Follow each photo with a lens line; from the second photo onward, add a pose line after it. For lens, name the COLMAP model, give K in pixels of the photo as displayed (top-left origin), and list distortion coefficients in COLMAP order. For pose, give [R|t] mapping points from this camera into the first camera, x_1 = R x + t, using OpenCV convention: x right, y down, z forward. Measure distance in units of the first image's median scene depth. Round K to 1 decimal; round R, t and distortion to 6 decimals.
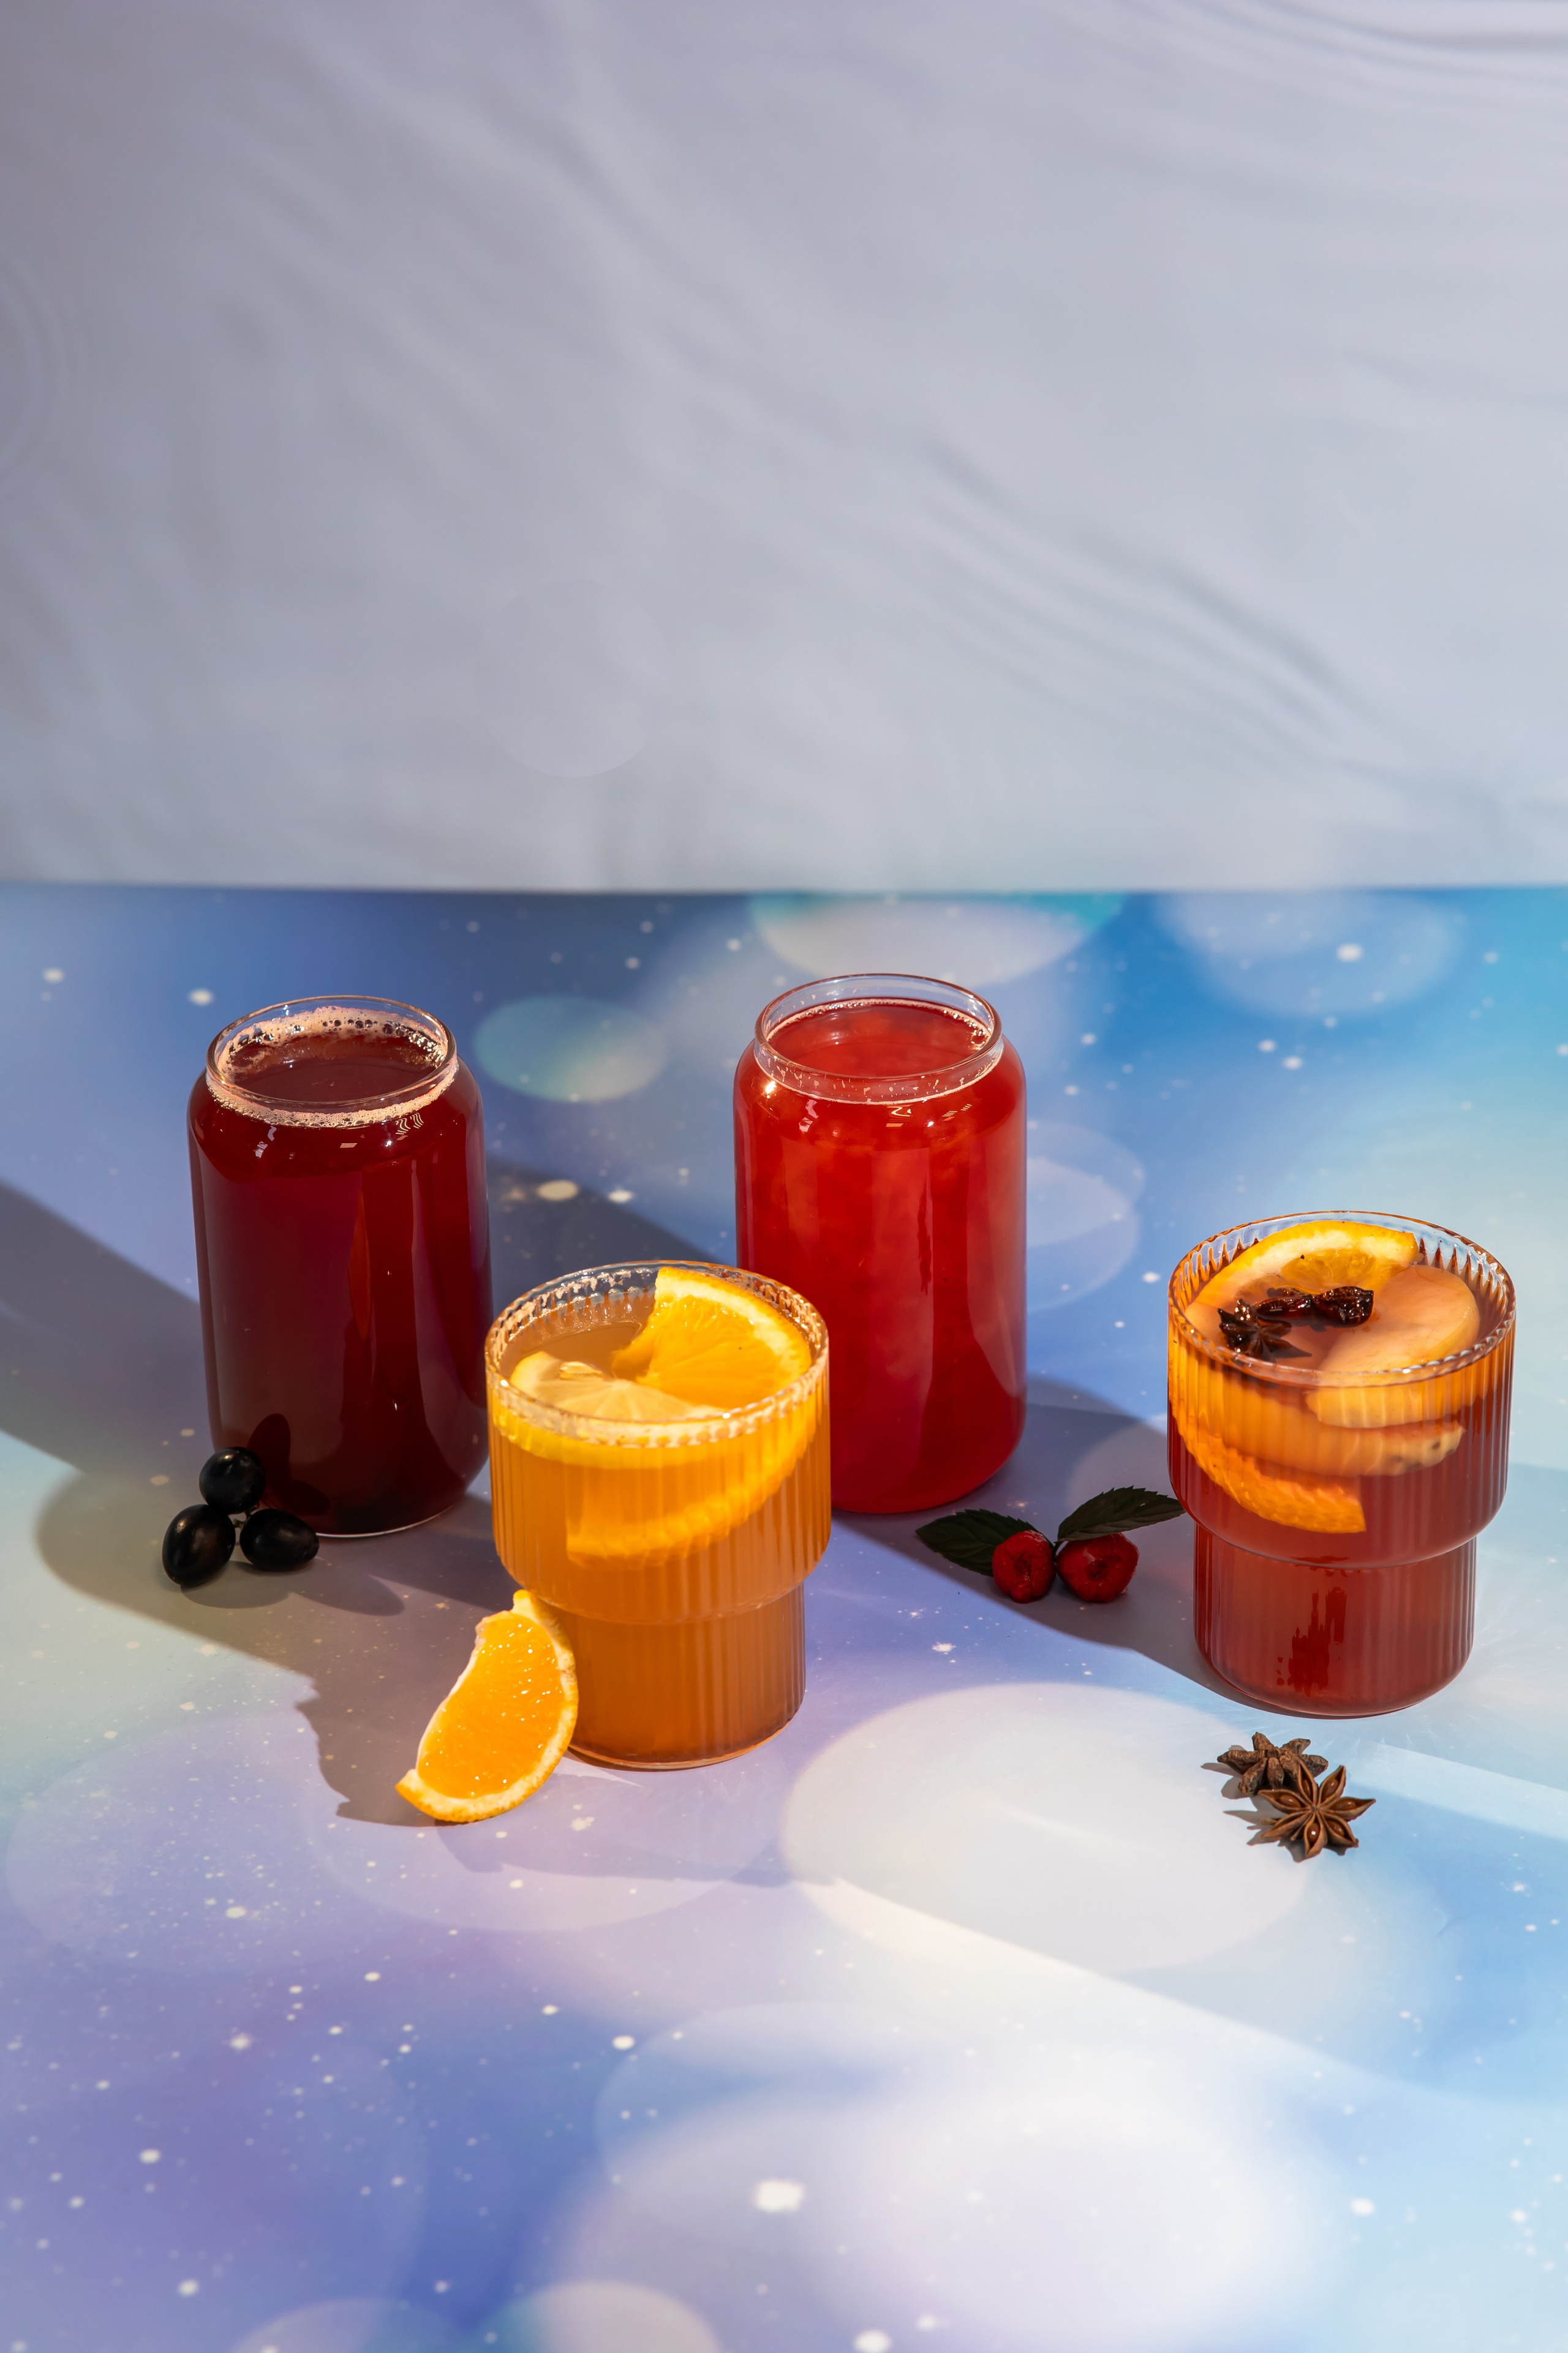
lens RADIAL K [[7104.1, 0, 787.9], [0, 7104.1, 1228.7], [0, 0, 1]] dist [0.915960, 0.000000]
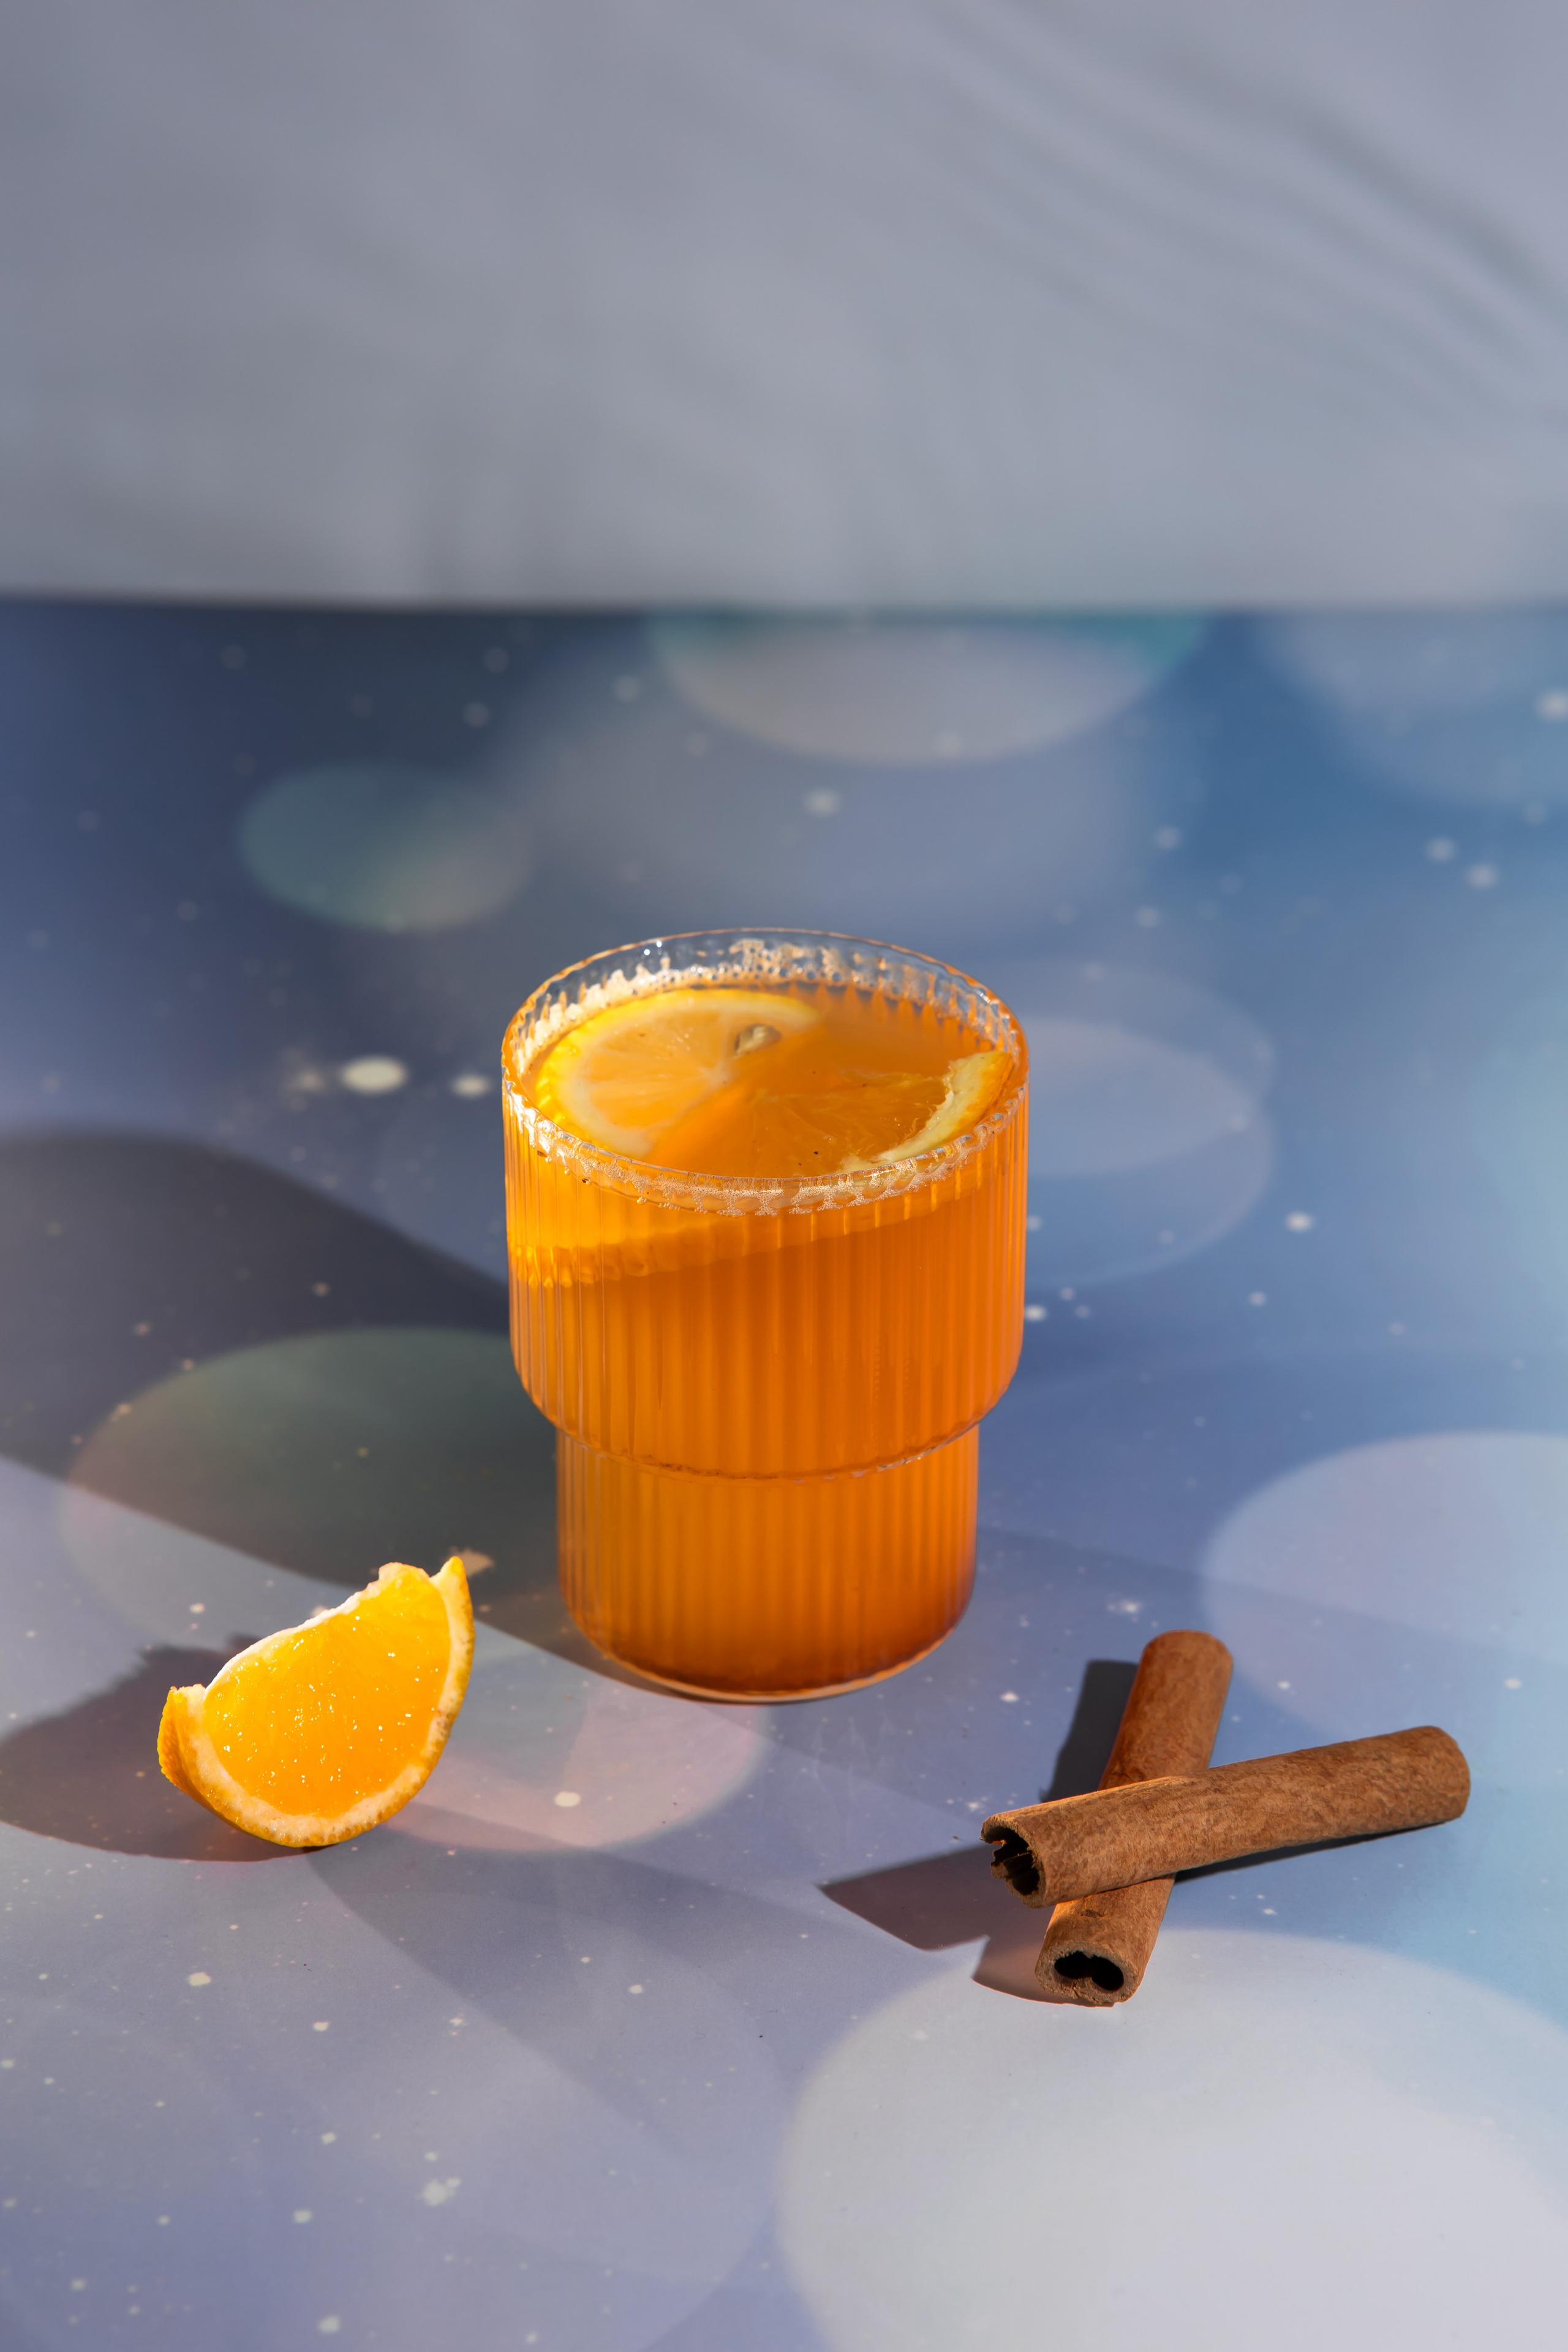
lens RADIAL K [[7101.7, 0, 764.9], [0, 7101.7, 1174.5], [0, 0, 1]] dist [0.915960, 0.000000]
pose [[0.999173, 0.004626, 0.040389, -0.025762], [-0.006213, 0.999210, 0.039258, -0.024739], [-0.040176, -0.039477, 0.998412, 0.393715]]
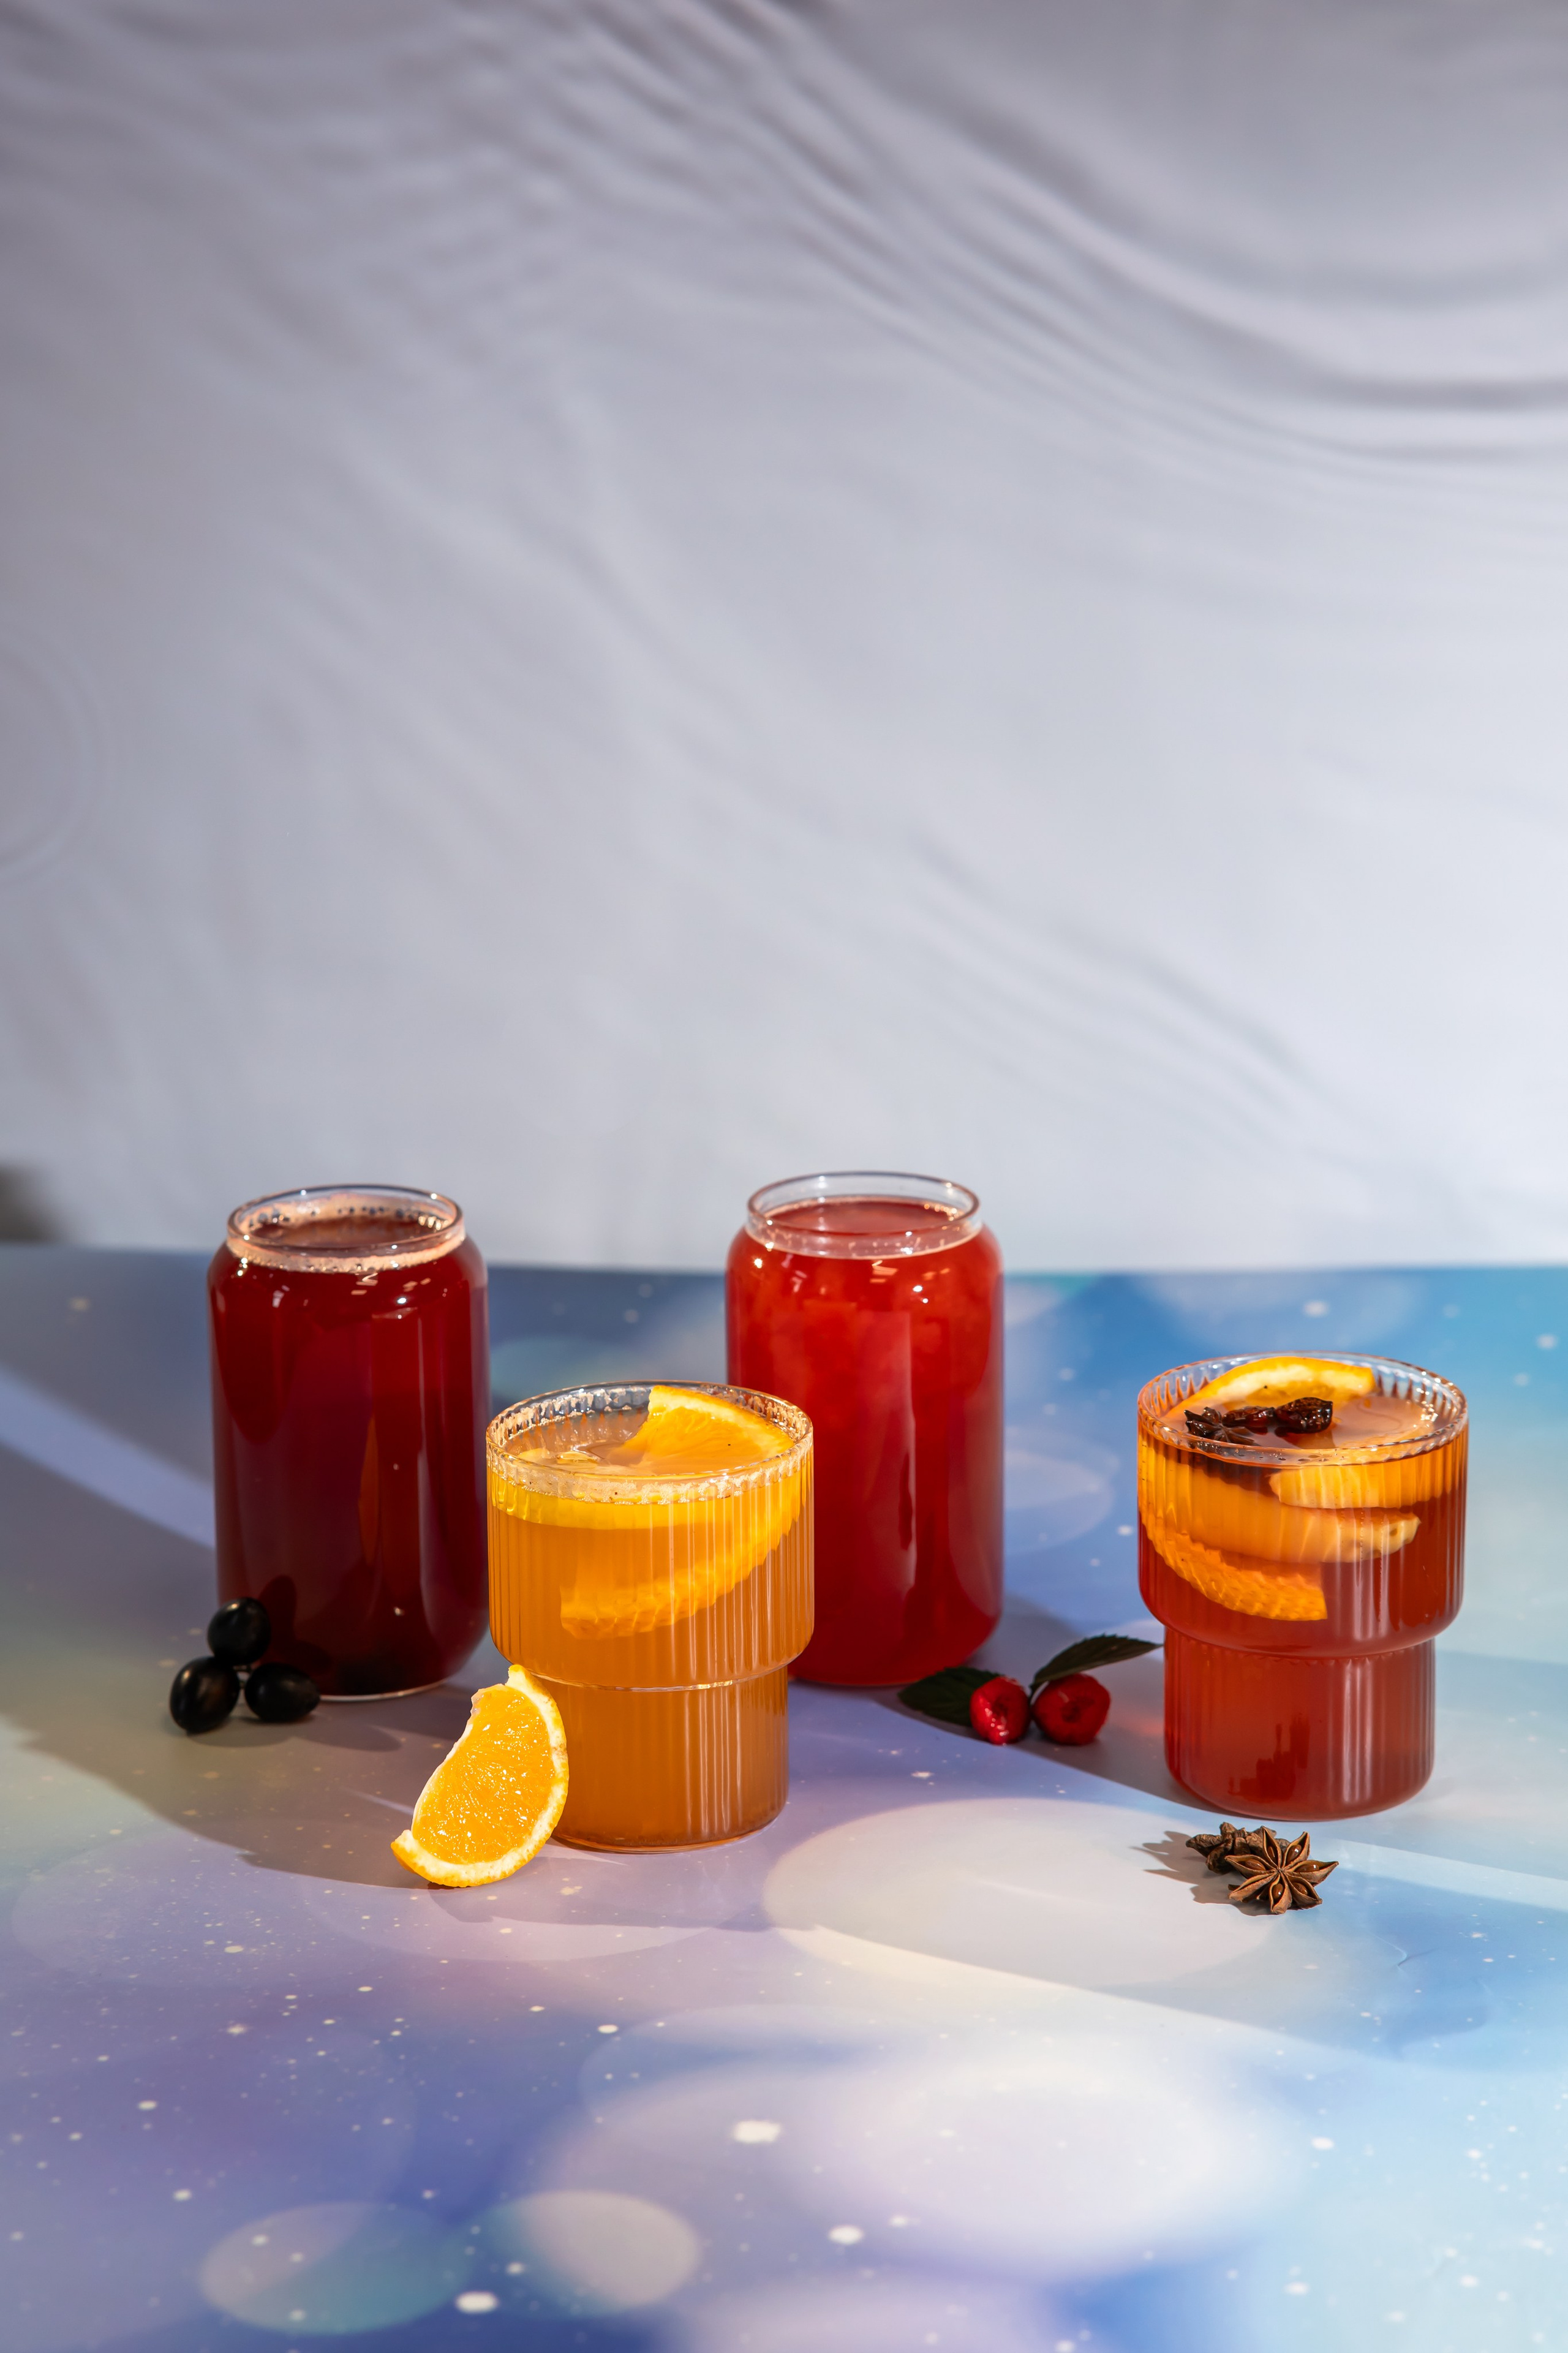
lens RADIAL K [[7104.1, 0, 772.6], [0, 7104.1, 1183.3], [0, 0, 1]] dist [0.915960, 0.000000]
pose [[0.999947, 0.009588, -0.003717, 0.003167], [-0.010159, 0.977003, -0.212985, 0.197870], [0.001590, 0.213012, 0.977048, -0.031640]]
